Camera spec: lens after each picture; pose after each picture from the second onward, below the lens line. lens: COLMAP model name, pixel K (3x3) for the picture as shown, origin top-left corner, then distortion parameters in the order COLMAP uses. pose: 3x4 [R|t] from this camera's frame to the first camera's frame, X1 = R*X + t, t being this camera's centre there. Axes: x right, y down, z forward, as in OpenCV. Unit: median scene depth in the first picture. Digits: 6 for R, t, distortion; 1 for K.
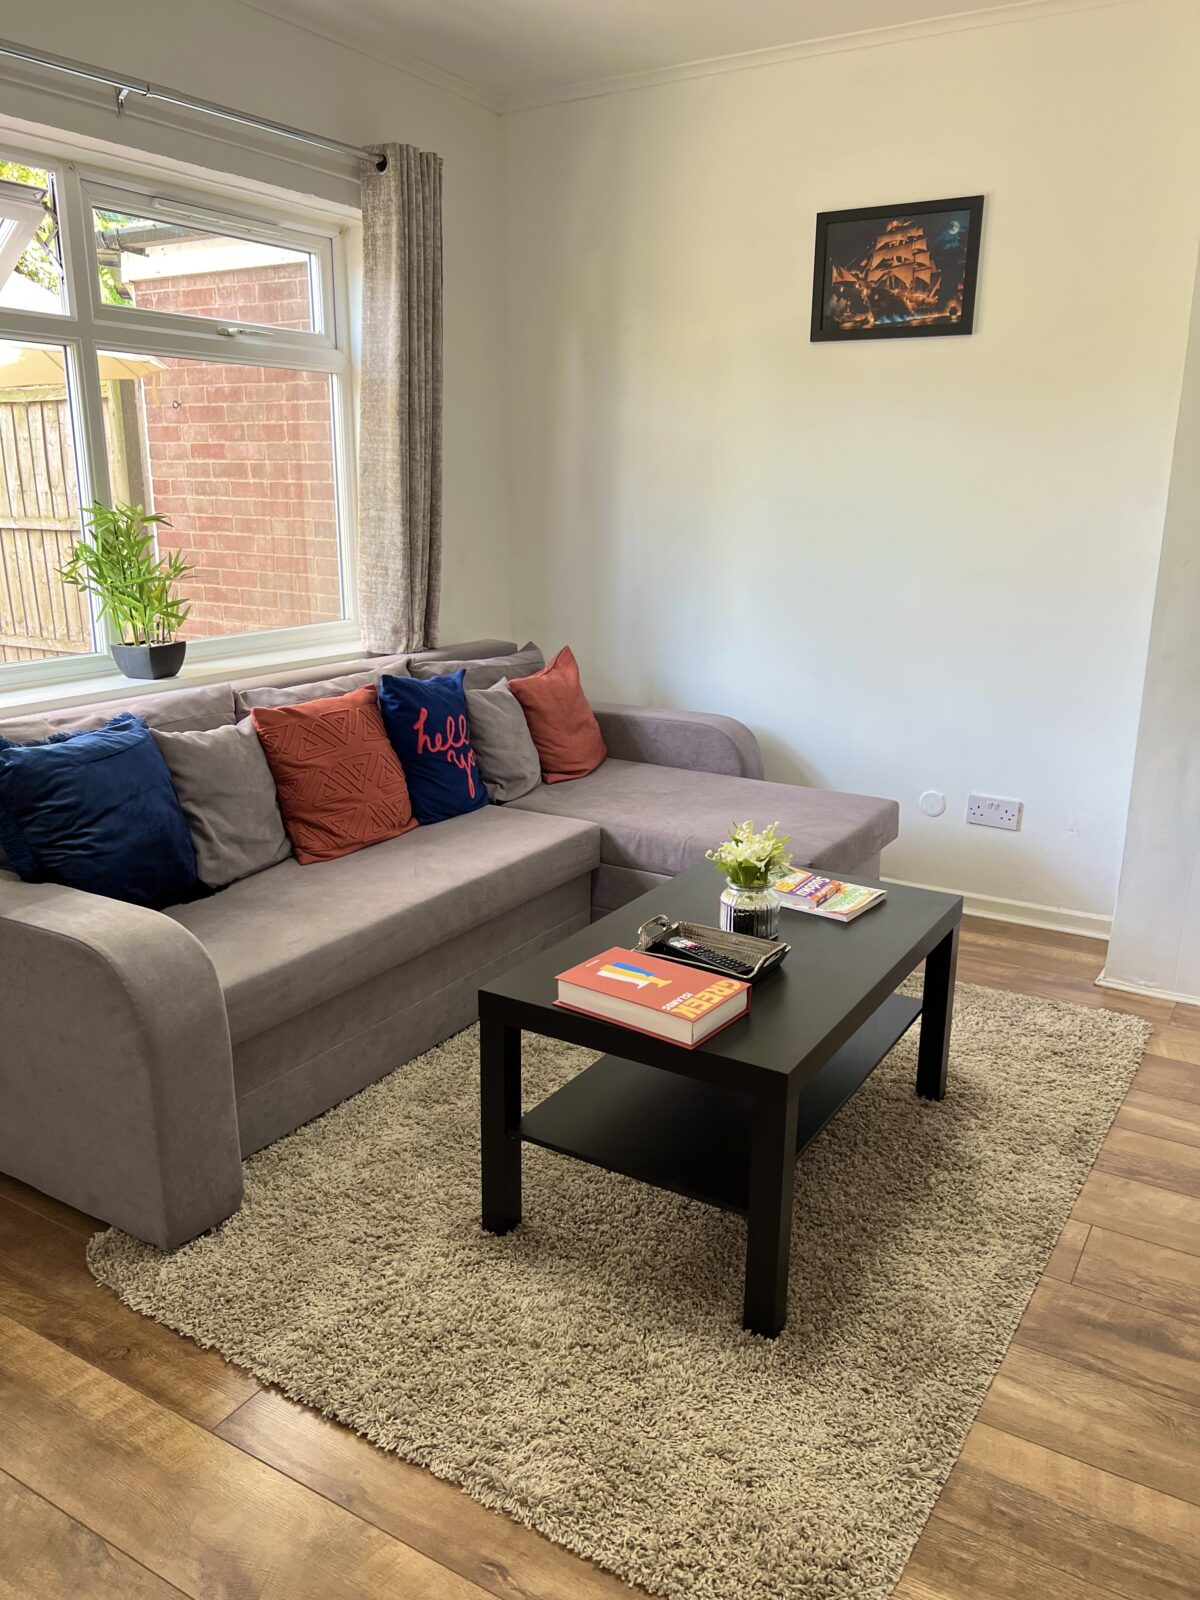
lens RADIAL K [[1227.4, 0, 604.0], [0, 1227.4, 801.0], [0, 0, 1]] dist [0.003539, 0.000873]
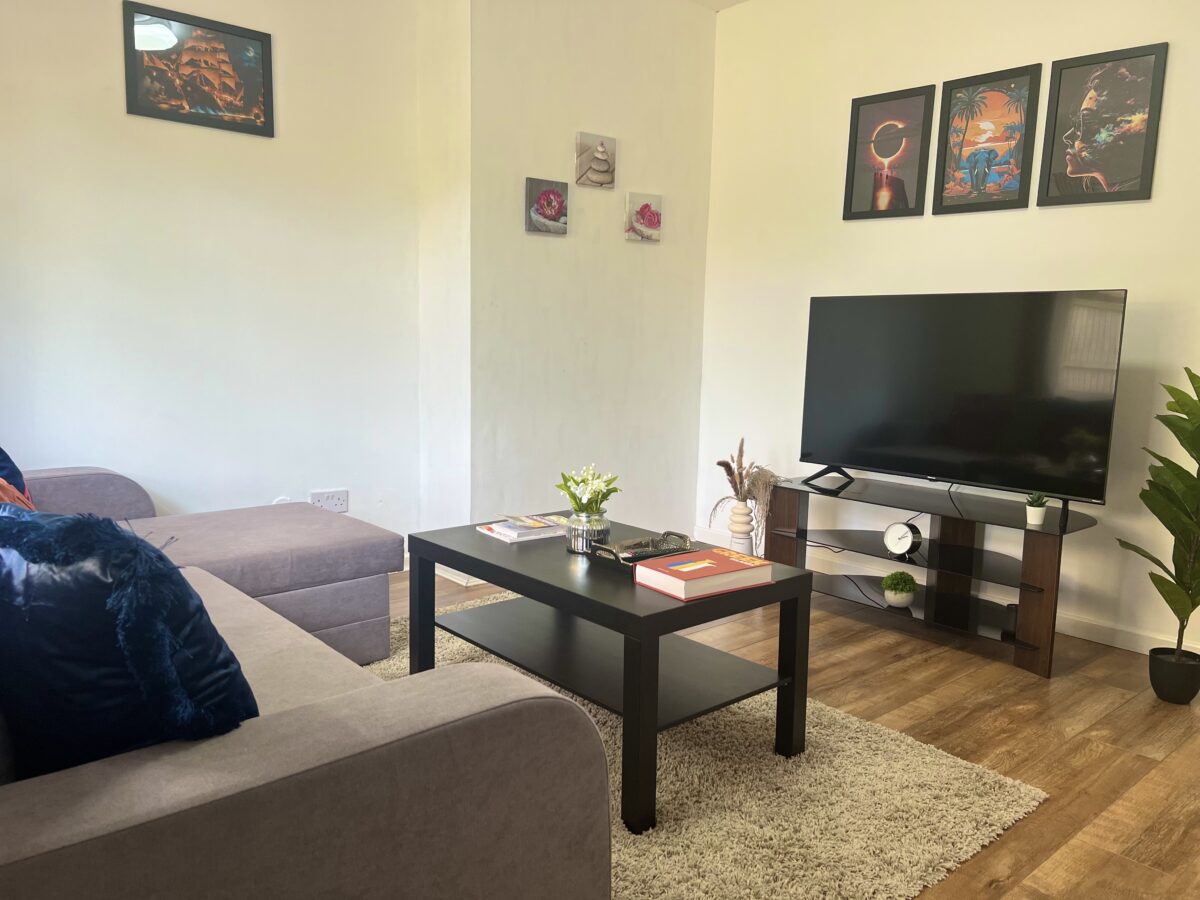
lens RADIAL K [[920.5, 0, 602.6], [0, 920.5, 453.7], [0, 0, 1]] dist [0.003539, 0.000873]
pose [[0.292407, -0.119019, 0.948859, -0.554801], [0.225918, 0.972736, 0.052394, -0.029787], [-0.929225, 0.199044, 0.311323, 0.442939]]
